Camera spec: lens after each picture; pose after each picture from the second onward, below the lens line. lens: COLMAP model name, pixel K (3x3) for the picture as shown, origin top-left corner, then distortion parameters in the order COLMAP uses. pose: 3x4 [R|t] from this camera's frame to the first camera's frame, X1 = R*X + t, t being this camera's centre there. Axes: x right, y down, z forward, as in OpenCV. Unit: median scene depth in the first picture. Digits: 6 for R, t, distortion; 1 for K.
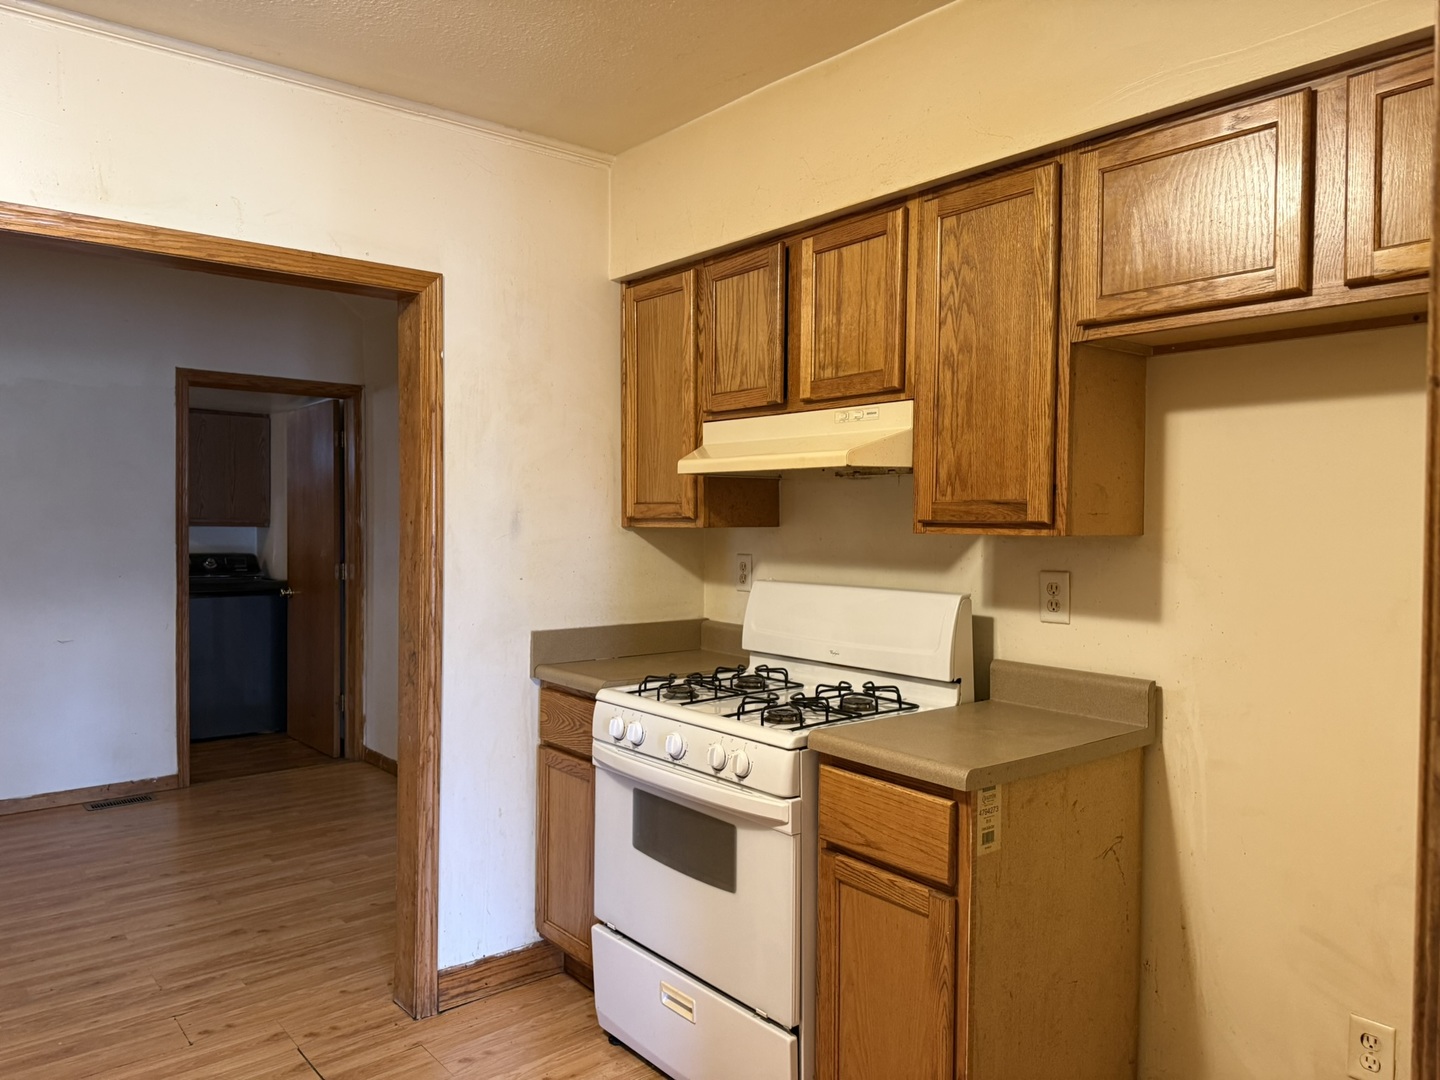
lens RADIAL K [[1025.7, 0, 729.8], [0, 1025.7, 545.9], [0, 0, 1]] dist [0.061732, -0.059147]
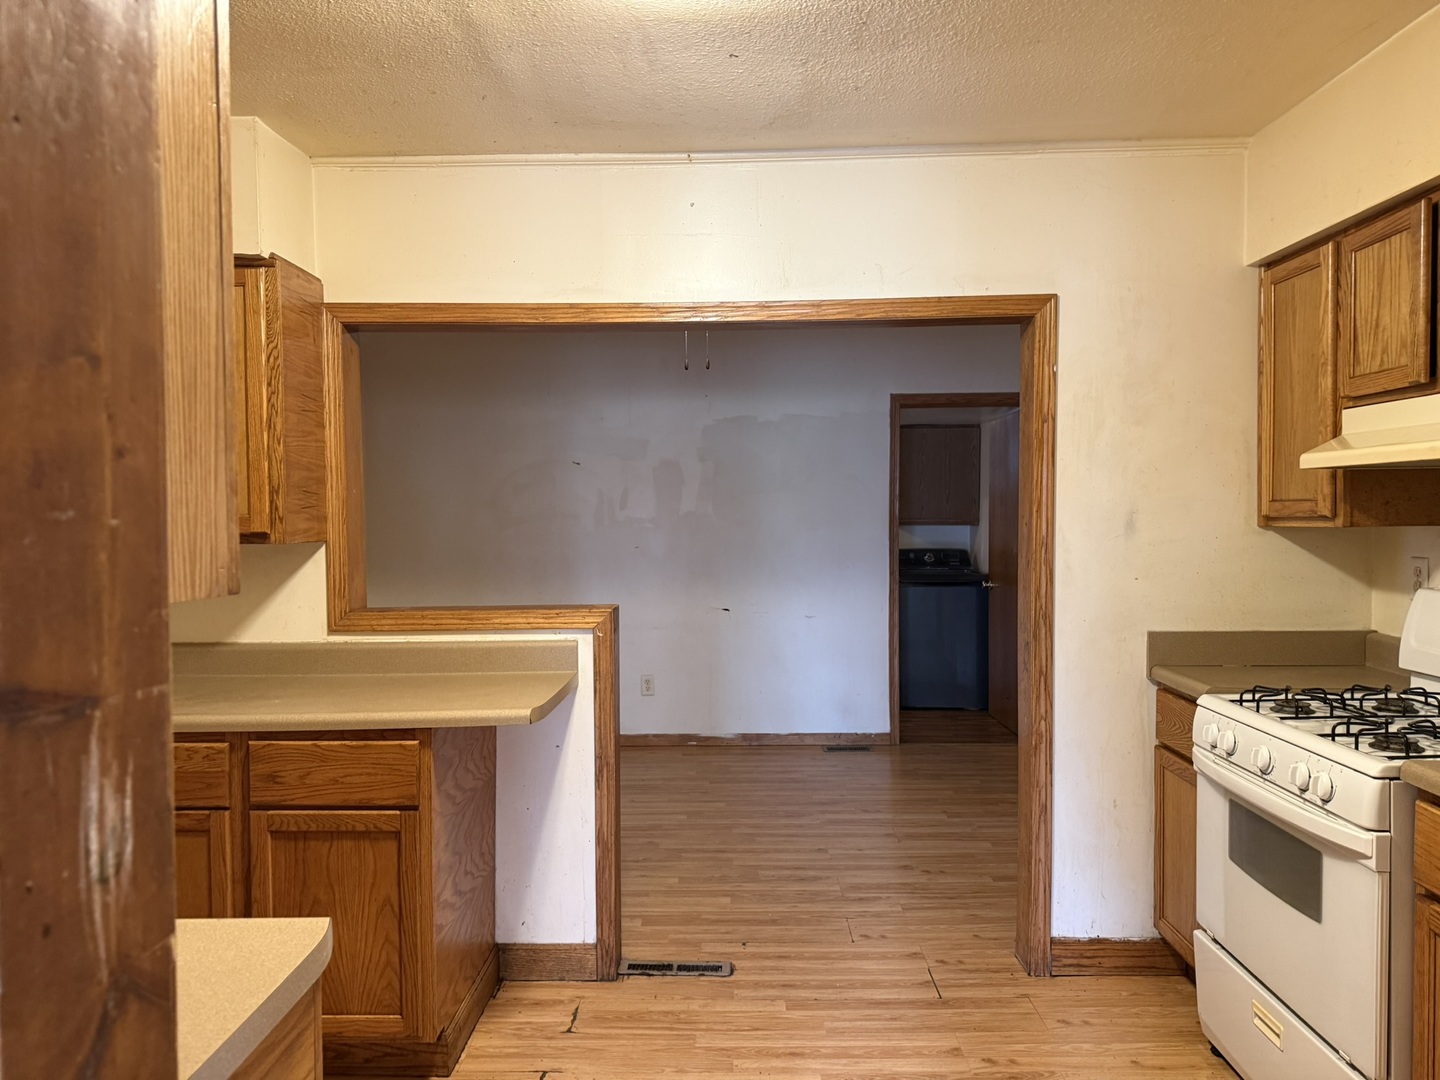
lens RADIAL K [[1025.7, 0, 718.9], [0, 1025.7, 547.0], [0, 0, 1]] dist [0.061732, -0.059147]
pose [[0.757595, 0.005564, -0.652701, 0.154349], [-0.000886, 0.999972, 0.007495, -0.006778], [0.652725, -0.005099, 0.757578, -0.045438]]
